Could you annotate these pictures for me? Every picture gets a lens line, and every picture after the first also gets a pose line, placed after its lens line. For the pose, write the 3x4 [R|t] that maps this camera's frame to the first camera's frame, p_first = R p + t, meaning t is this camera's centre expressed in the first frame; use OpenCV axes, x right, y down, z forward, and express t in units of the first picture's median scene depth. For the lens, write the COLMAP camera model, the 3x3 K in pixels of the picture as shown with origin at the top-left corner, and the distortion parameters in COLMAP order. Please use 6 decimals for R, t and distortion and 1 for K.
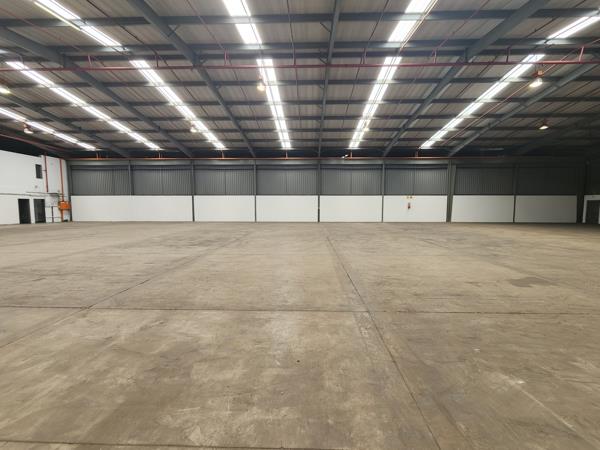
lens RADIAL K [[244.1, 0, 304.5], [0, 244.1, 218.9], [0, 0, 1]] dist [0.001762, 0.000671]
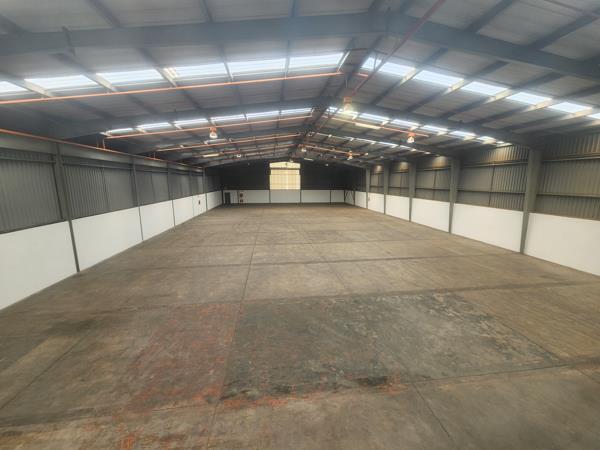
lens RADIAL K [[244.1, 0, 302.3], [0, 244.1, 224.0], [0, 0, 1]] dist [0.001762, 0.000671]
pose [[-0.156915, -0.174277, 0.972114, -0.730673], [0.055344, 0.981209, 0.184841, -0.111070], [-0.986060, 0.082805, -0.144321, 0.452172]]
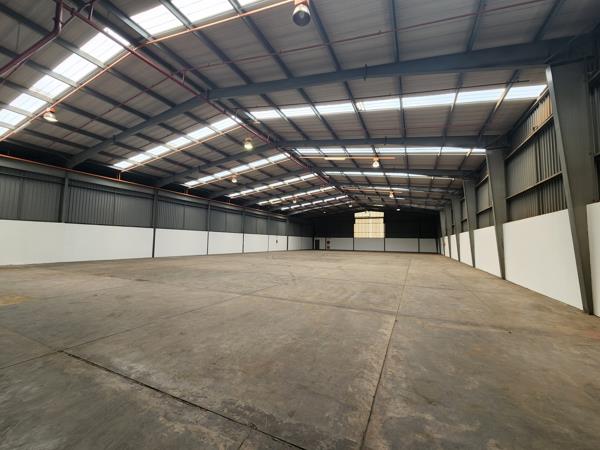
lens RADIAL K [[244.1, 0, 300.0], [0, 244.1, 224.2], [0, 0, 1]] dist [0.001762, 0.000671]
pose [[0.401016, 0.069961, 0.913396, -0.781874], [0.031201, 0.995458, -0.089945, -0.009272], [-0.915540, 0.064568, 0.397012, 0.108697]]
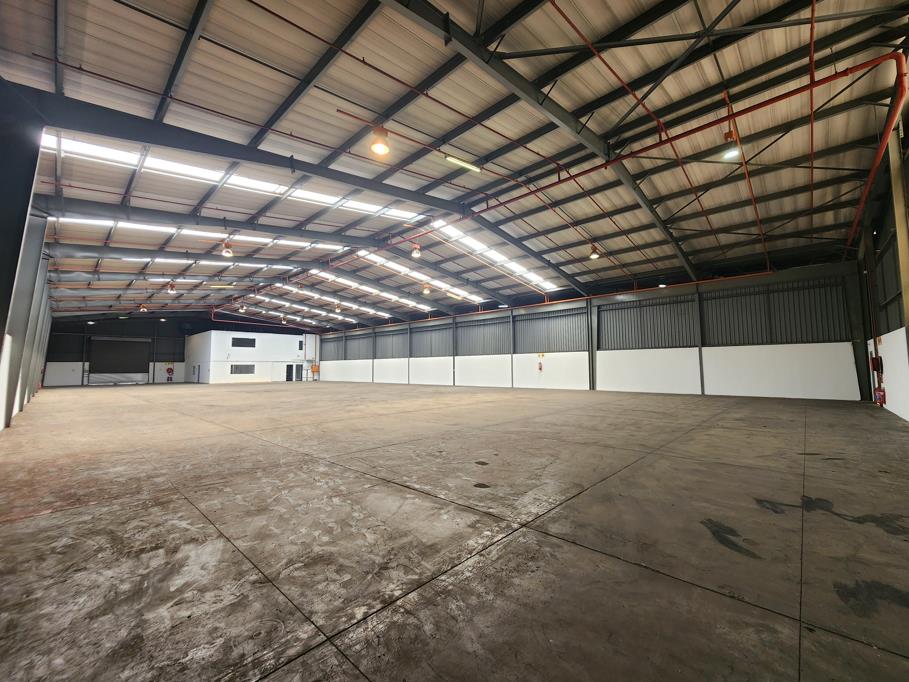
lens RADIAL K [[373.0, 0, 462.1], [0, 373.0, 341.4], [0, 0, 1]] dist [0.012427, -0.000061]
pose [[0.751567, -0.052845, -0.657537, 0.717451], [-0.026929, 0.993497, -0.110625, 0.001981], [0.659107, 0.100849, 0.745257, -0.018136]]
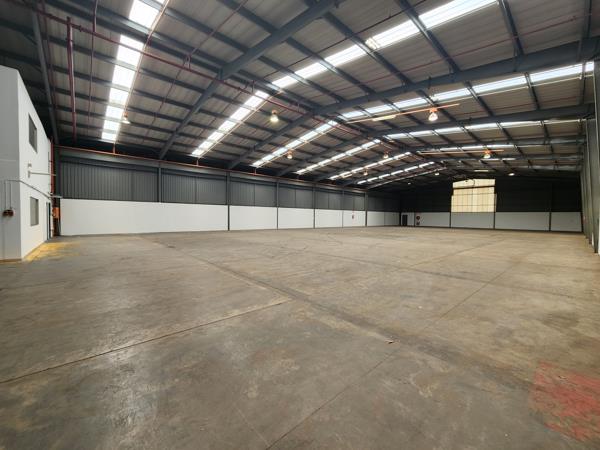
lens RADIAL K [[244.1, 0, 300.7], [0, 244.1, 223.5], [0, 0, 1]] dist [0.001762, 0.000671]
pose [[0.727648, -0.012330, 0.685840, -0.697436], [0.024069, 0.999682, -0.007564, -0.001925], [-0.685528, 0.022012, 0.727713, 0.019750]]
